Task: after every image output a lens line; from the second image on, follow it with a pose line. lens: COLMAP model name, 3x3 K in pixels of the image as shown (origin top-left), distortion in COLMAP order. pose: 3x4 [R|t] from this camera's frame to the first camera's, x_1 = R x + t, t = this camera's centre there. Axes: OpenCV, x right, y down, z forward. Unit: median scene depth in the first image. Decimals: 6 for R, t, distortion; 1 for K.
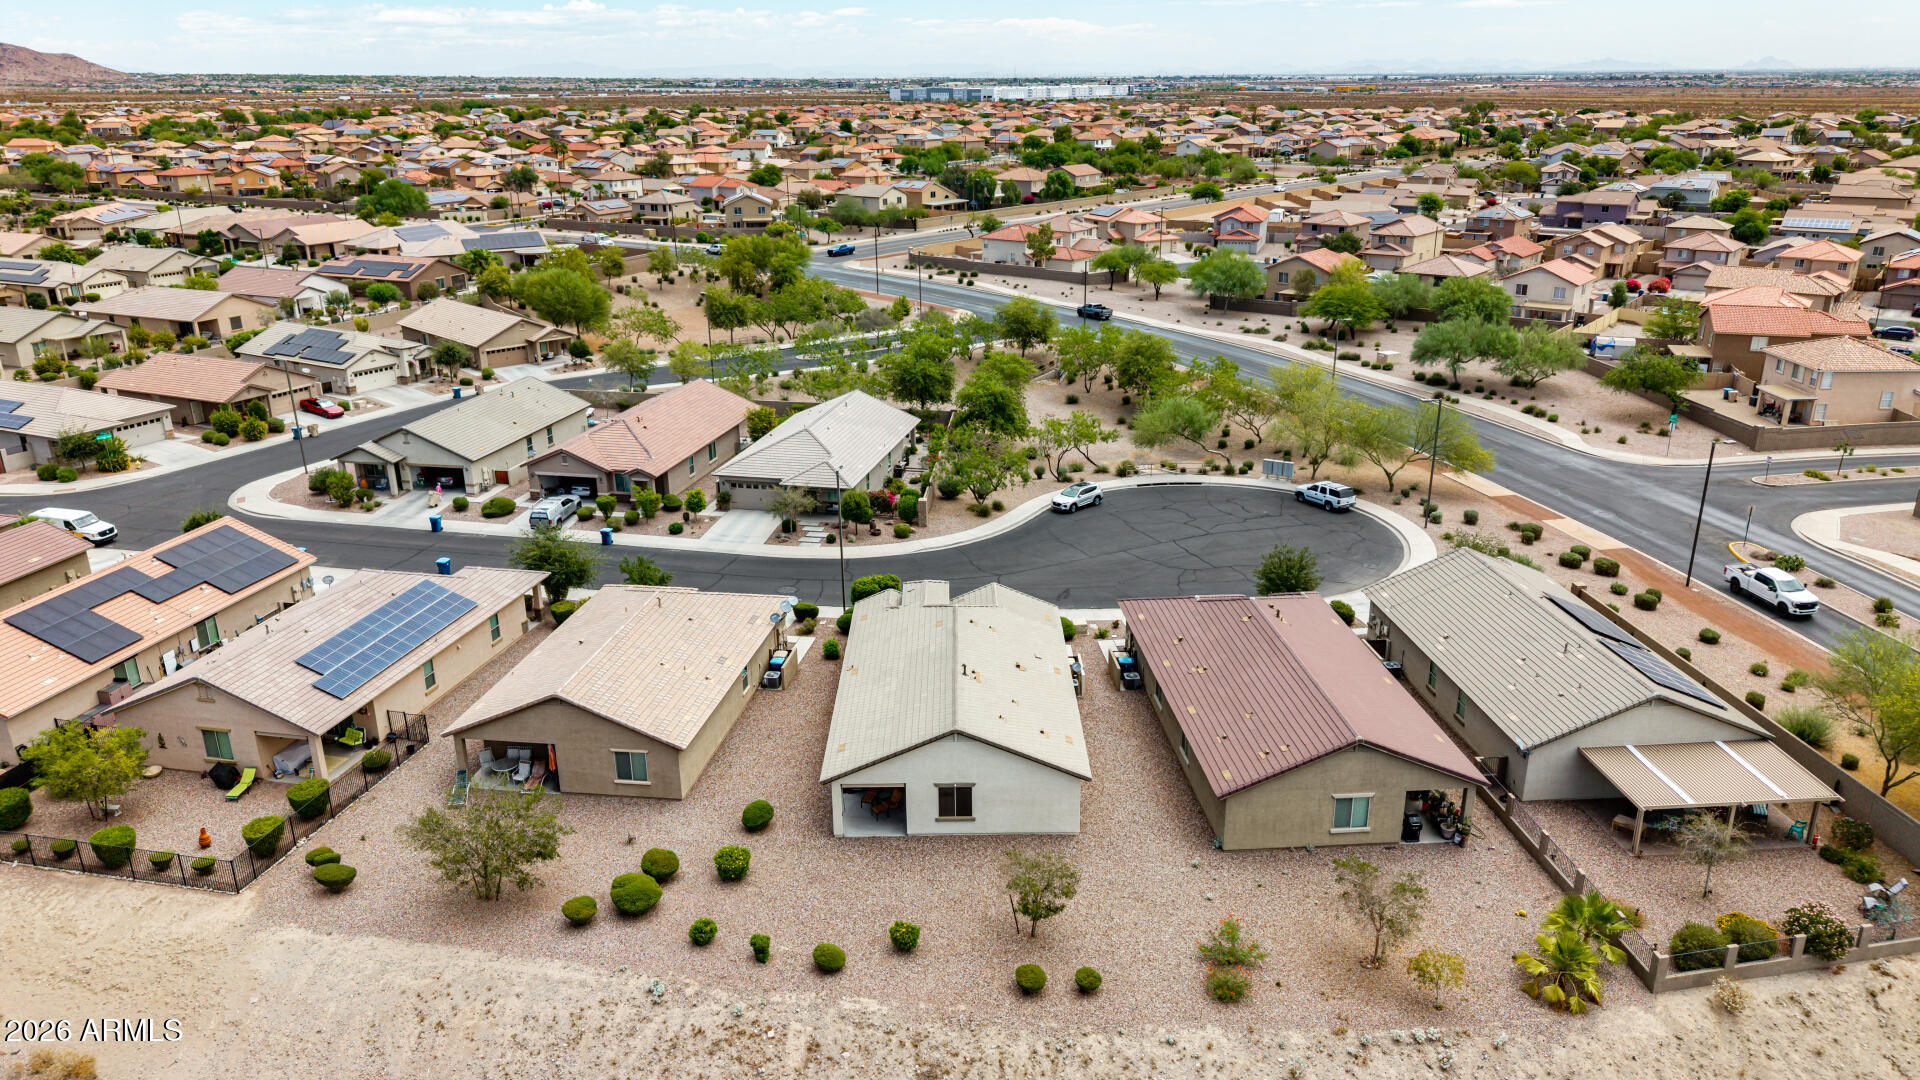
lens RADIAL K [[1318.7, 0, 956.9], [0, 1318.7, 543.4], [0, 0, 1]] dist [0.055158, -0.083134]
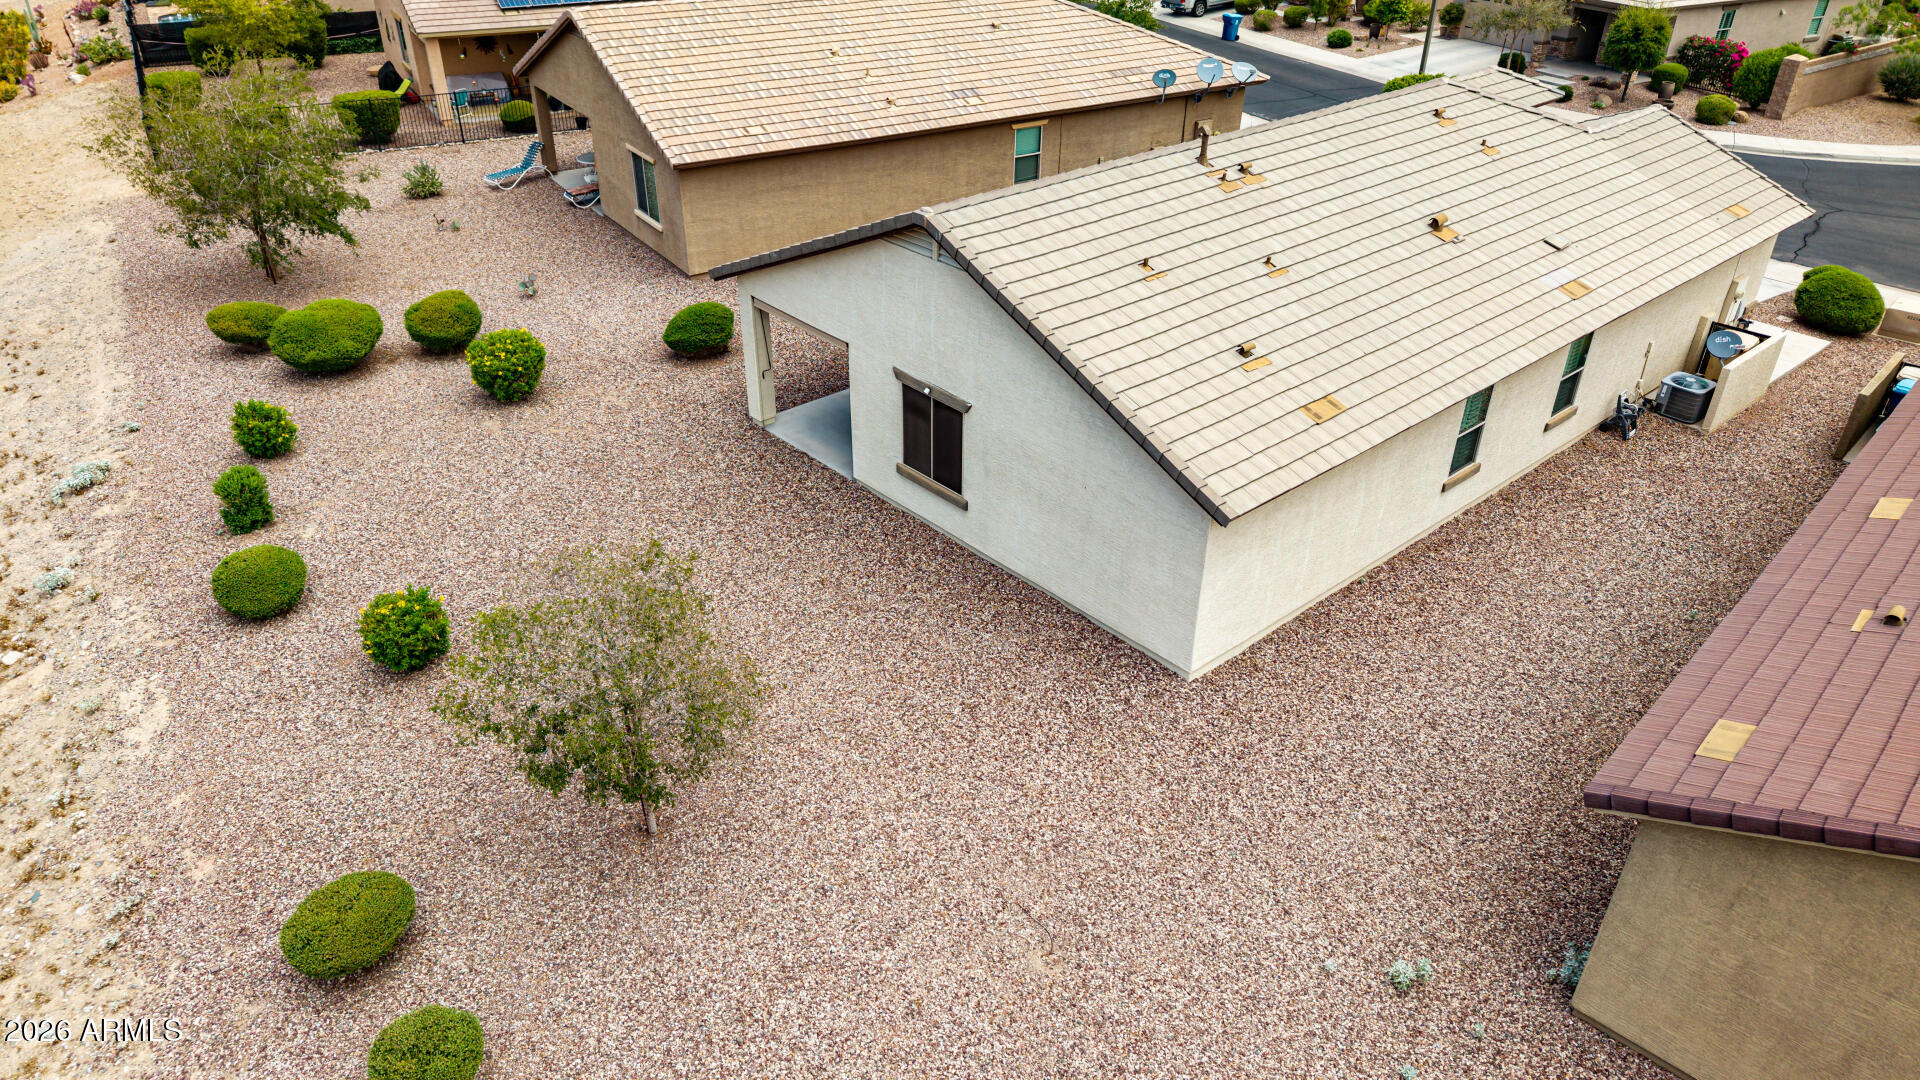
lens RADIAL K [[1289.3, 0, 960.0], [0, 1289.3, 540.0], [0, 0, 1]] dist [0.019060, -0.017421]
pose [[0.667562, 0.403216, -0.625921, 0.227283], [-0.266169, 0.914352, 0.305146, 0.107462], [0.695352, -0.037104, 0.717710, 0.720221]]
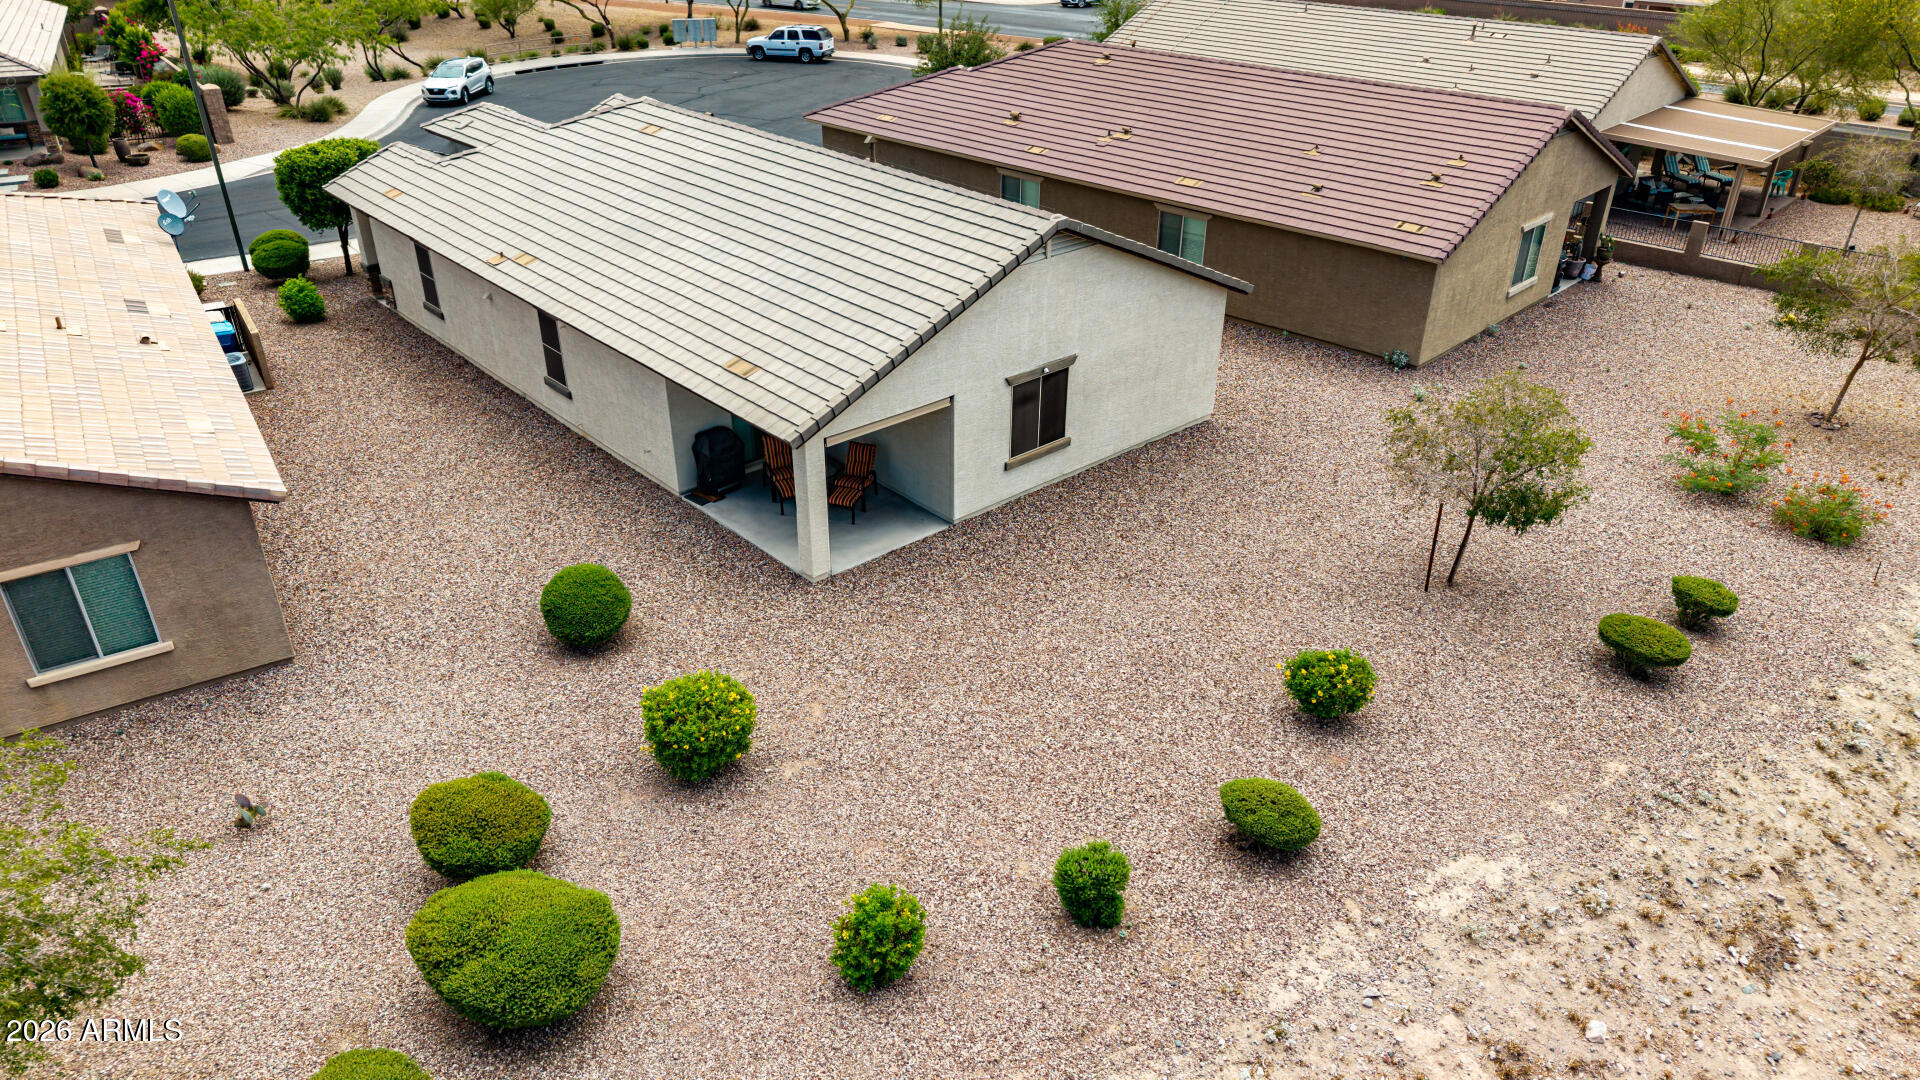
lens RADIAL K [[1289.3, 0, 960.0], [0, 1289.3, 540.0], [0, 0, 1]] dist [0.019060, -0.017421]
pose [[0.744363, -0.307140, 0.592949, -0.270744], [0.203947, 0.950084, 0.236104, 0.126585], [-0.635869, -0.054817, 0.769848, 0.663608]]
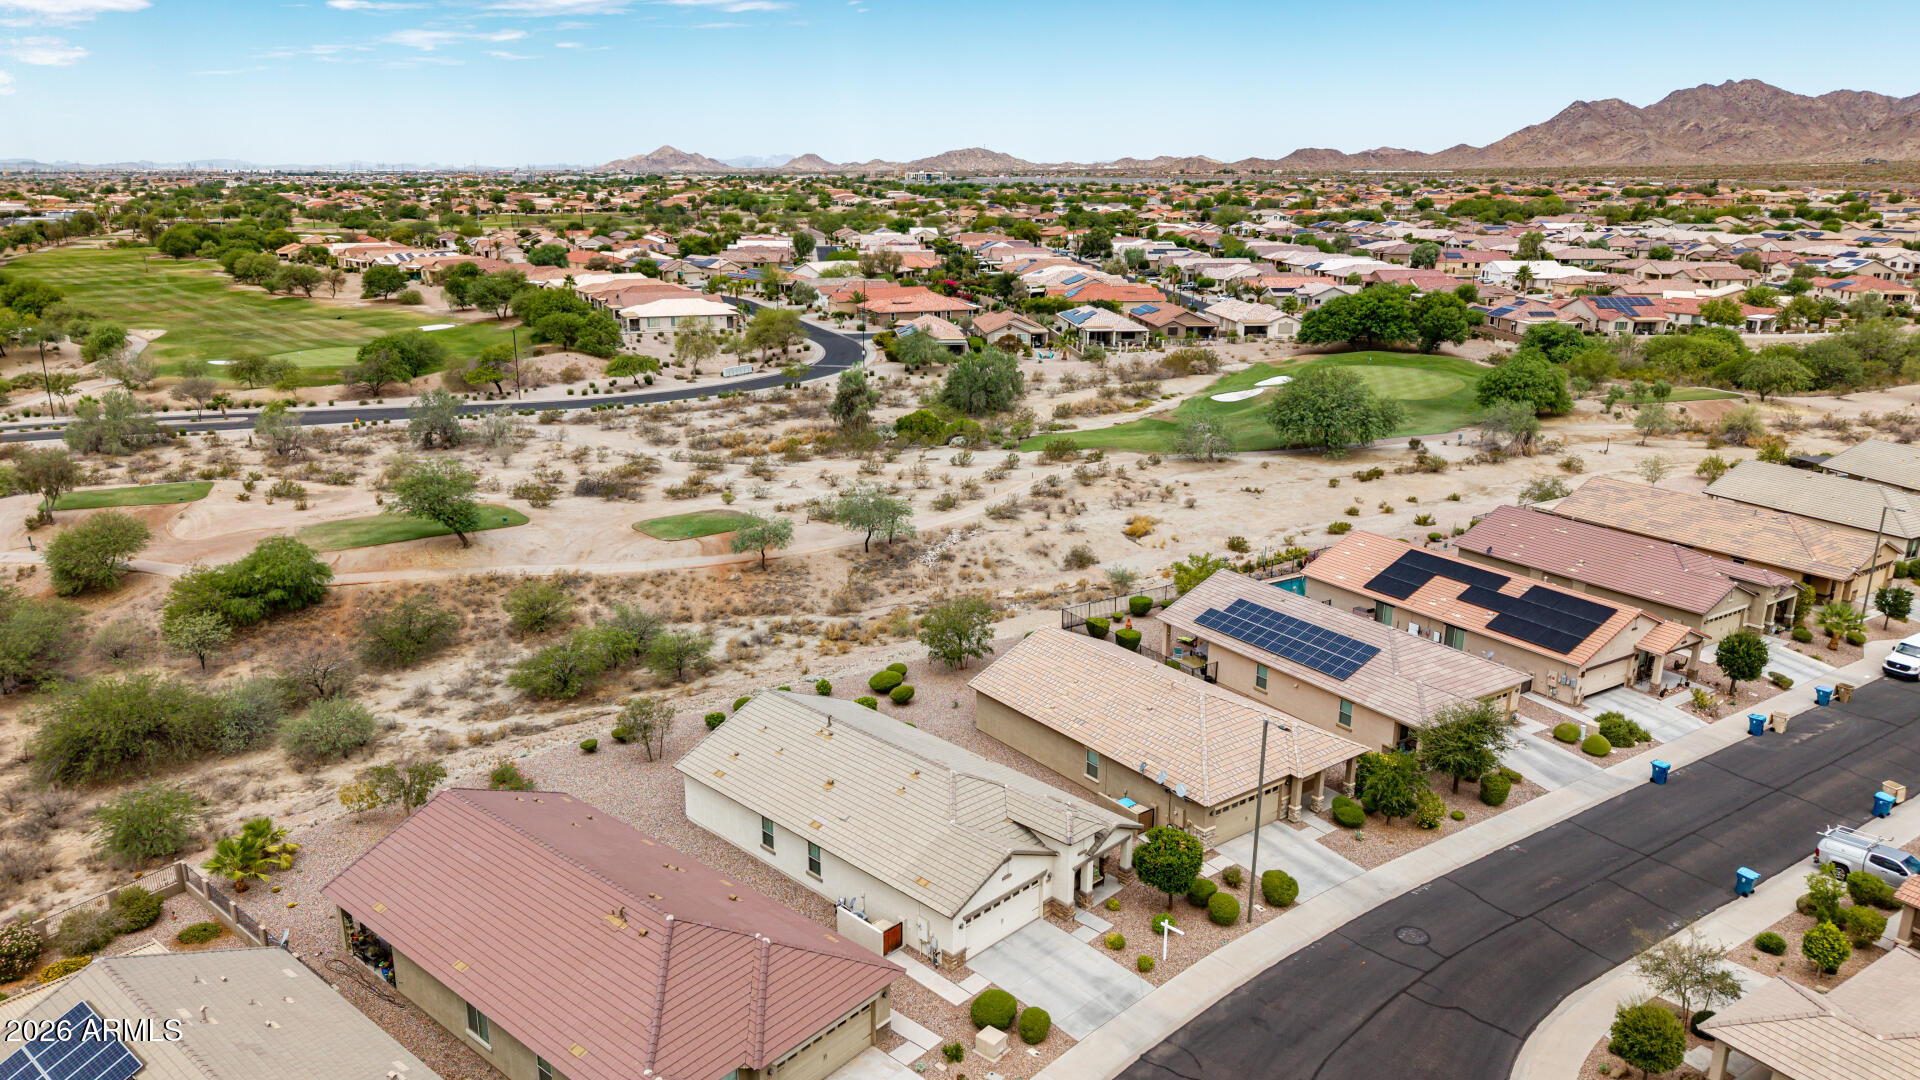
lens RADIAL K [[1308.2, 0, 964.3], [0, 1308.2, 530.2], [0, 0, 1]] dist [0.060201, -0.075639]
pose [[-0.696652, 0.197795, -0.689603, 0.649088], [-0.237194, 0.843679, 0.481606, -0.588170], [0.677063, 0.499081, -0.540835, 1.613608]]
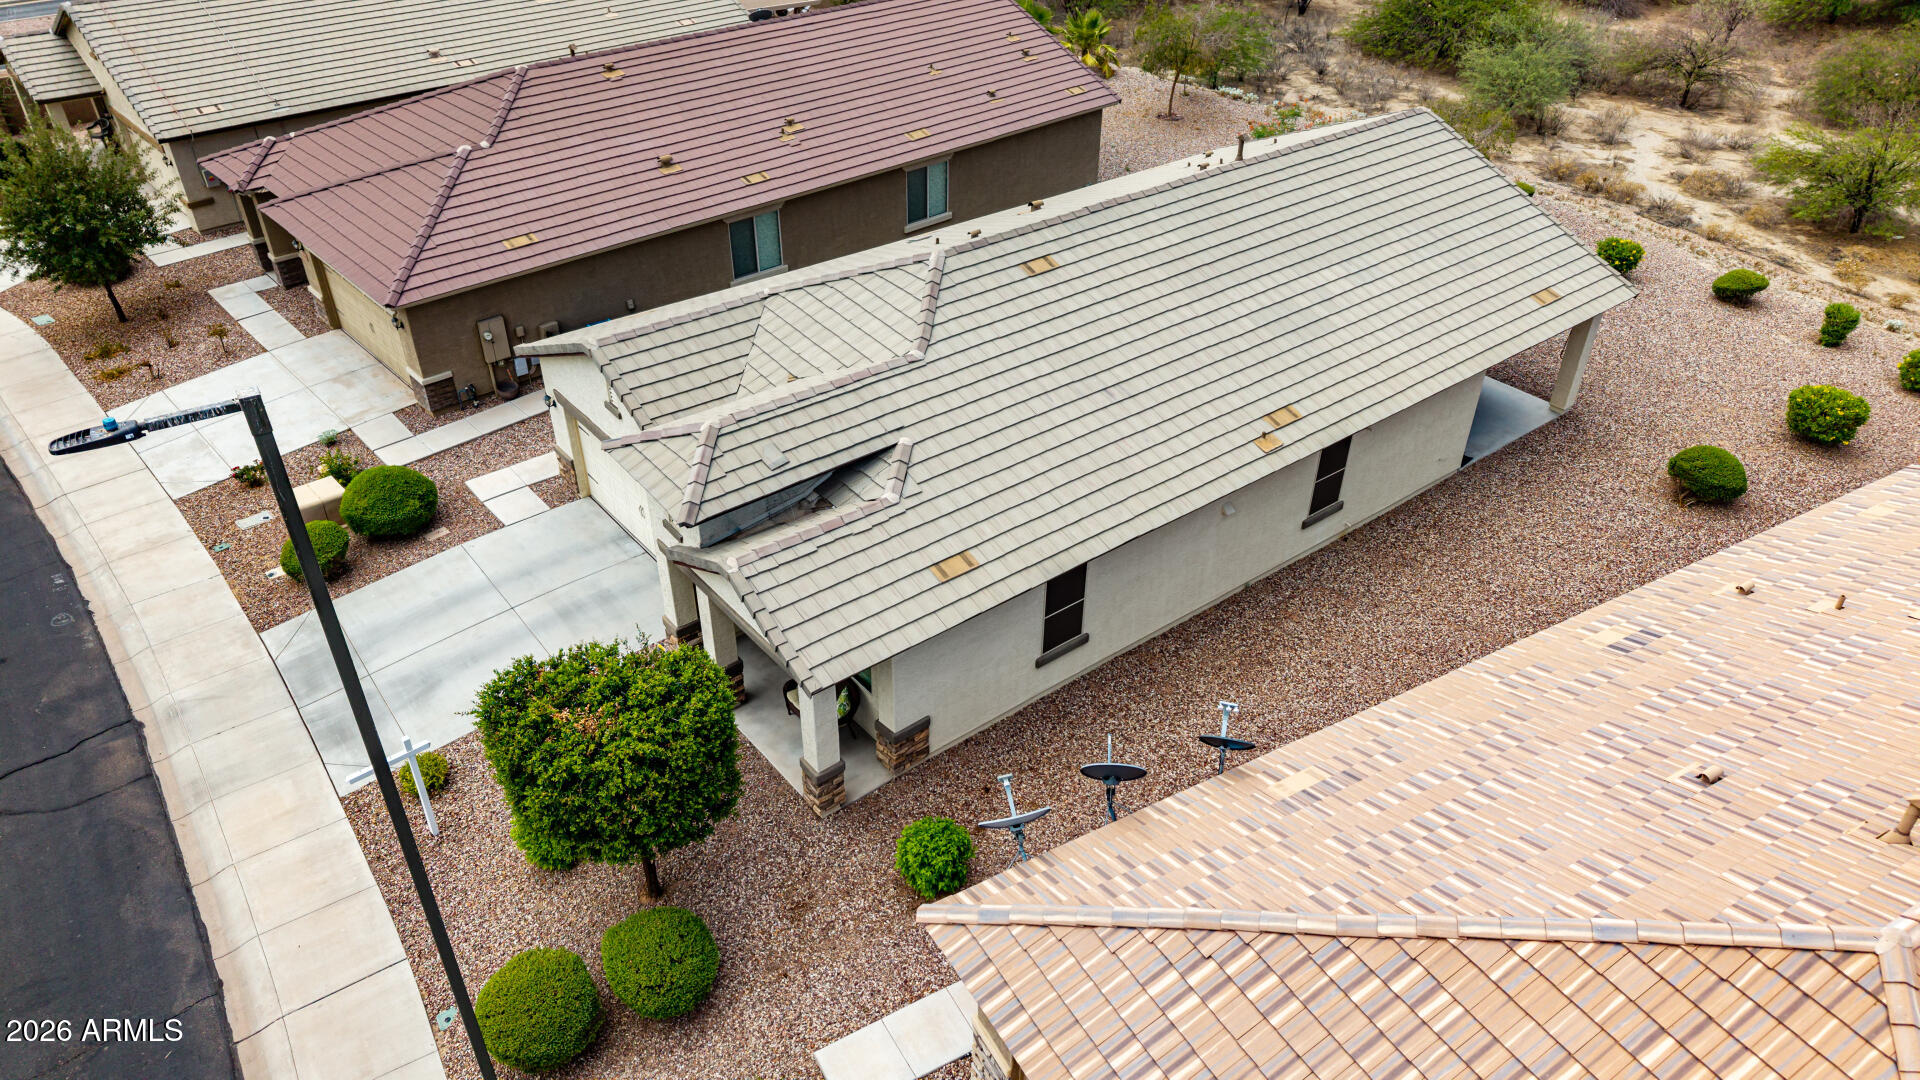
lens RADIAL K [[1272.8, 0, 971.2], [0, 1272.8, 547.5], [0, 0, 1]] dist [0.080222, -0.118846]
pose [[-0.623582, -0.443600, 0.643711, -0.285571], [0.256394, 0.661819, 0.704455, -0.147469], [-0.738517, 0.604329, -0.298962, 1.311958]]
